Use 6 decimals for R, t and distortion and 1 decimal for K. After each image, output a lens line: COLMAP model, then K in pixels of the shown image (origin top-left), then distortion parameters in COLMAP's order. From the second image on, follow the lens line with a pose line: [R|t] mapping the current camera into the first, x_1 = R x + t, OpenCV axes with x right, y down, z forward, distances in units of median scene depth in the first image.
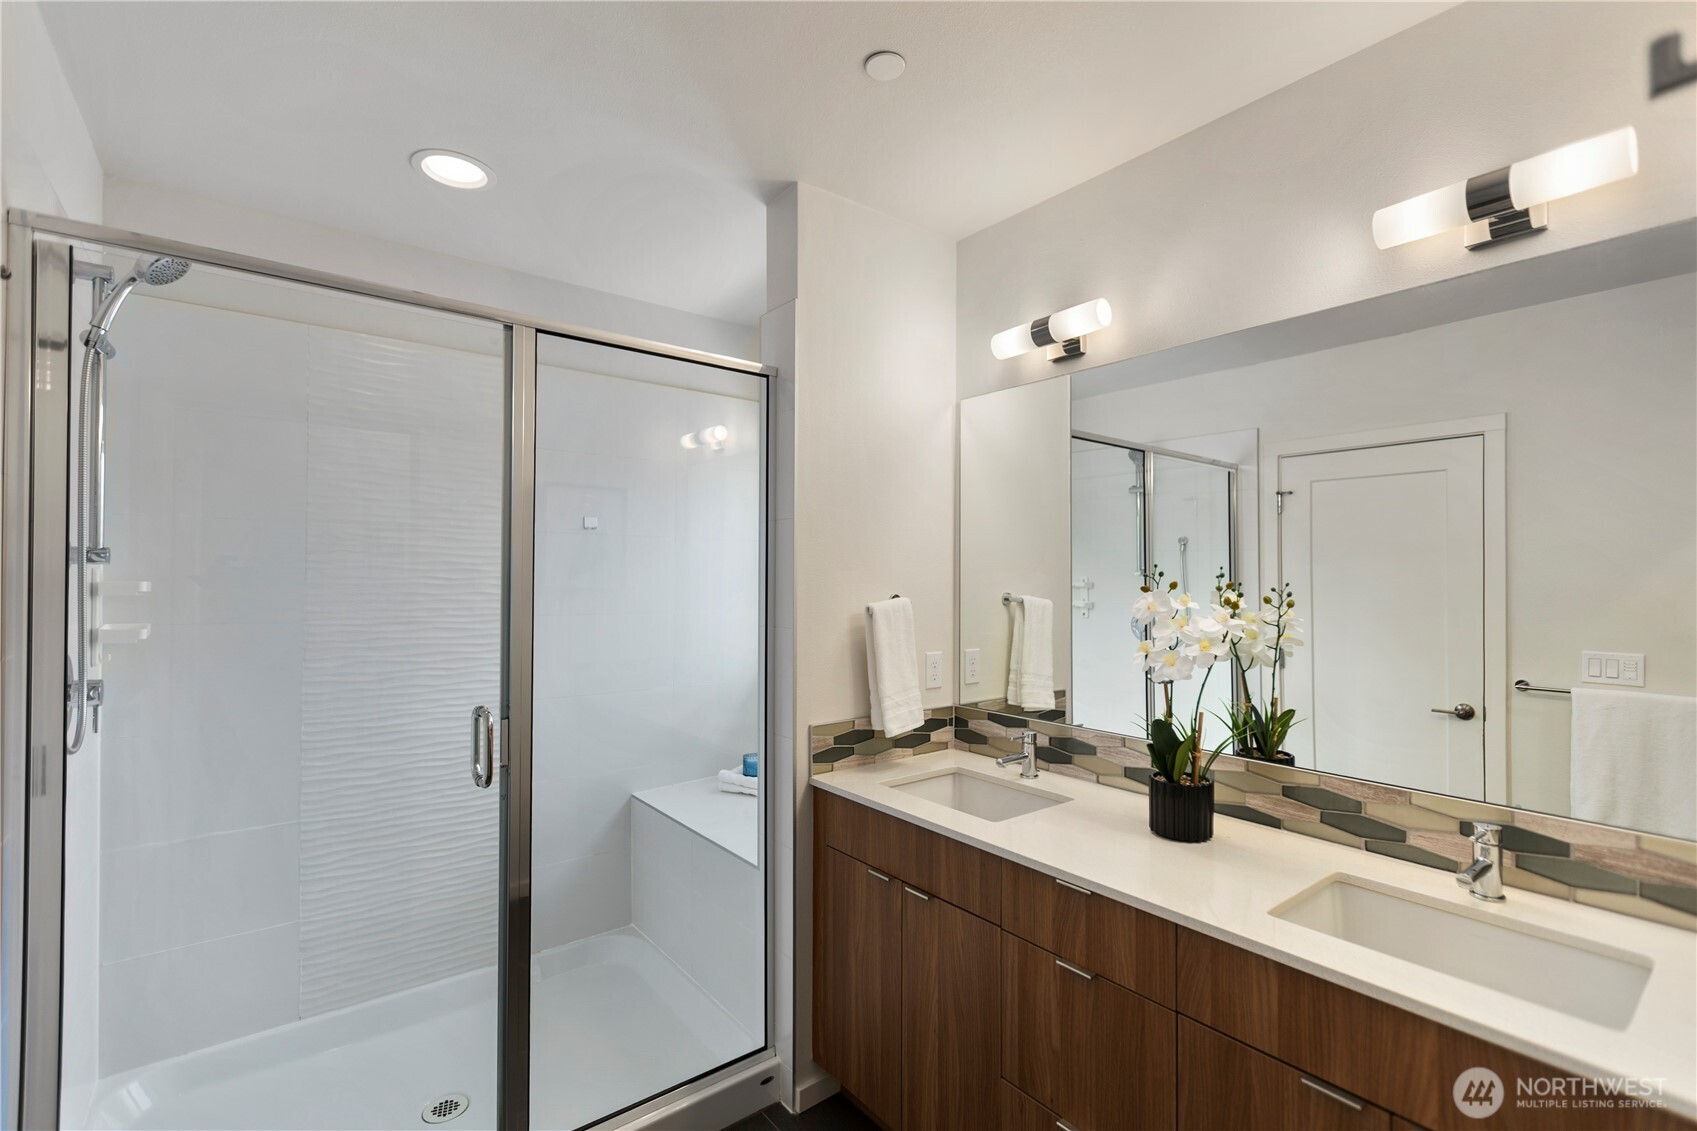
lens RADIAL K [[763.8, 0, 843.9], [0, 763.8, 571.8], [0, 0, 1]] dist [0.003680, -0.001410]
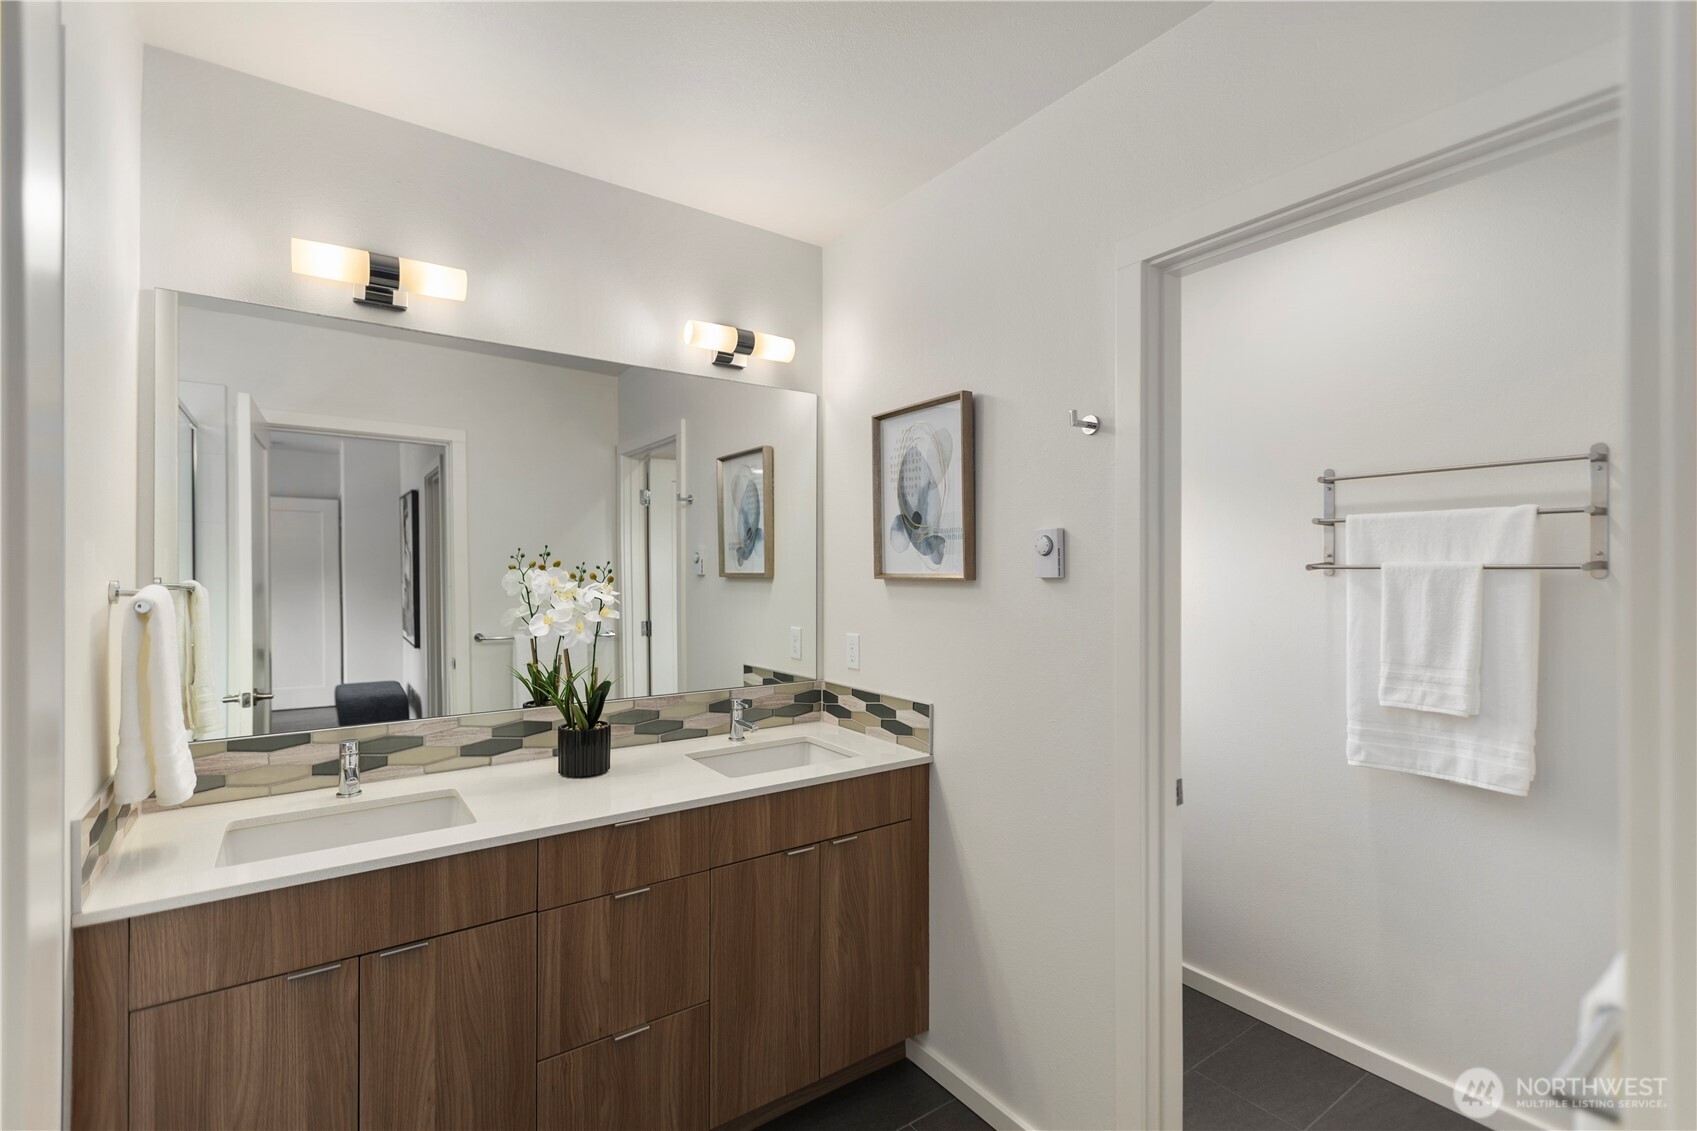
lens RADIAL K [[763.8, 0, 846.6], [0, 763.8, 567.0], [0, 0, 1]] dist [0.003680, -0.001410]
pose [[0.039556, -0.001182, 0.999217, -0.922792], [-0.007736, 0.999969, 0.001489, 0.021308], [-0.999187, -0.007789, 0.039546, 0.686298]]
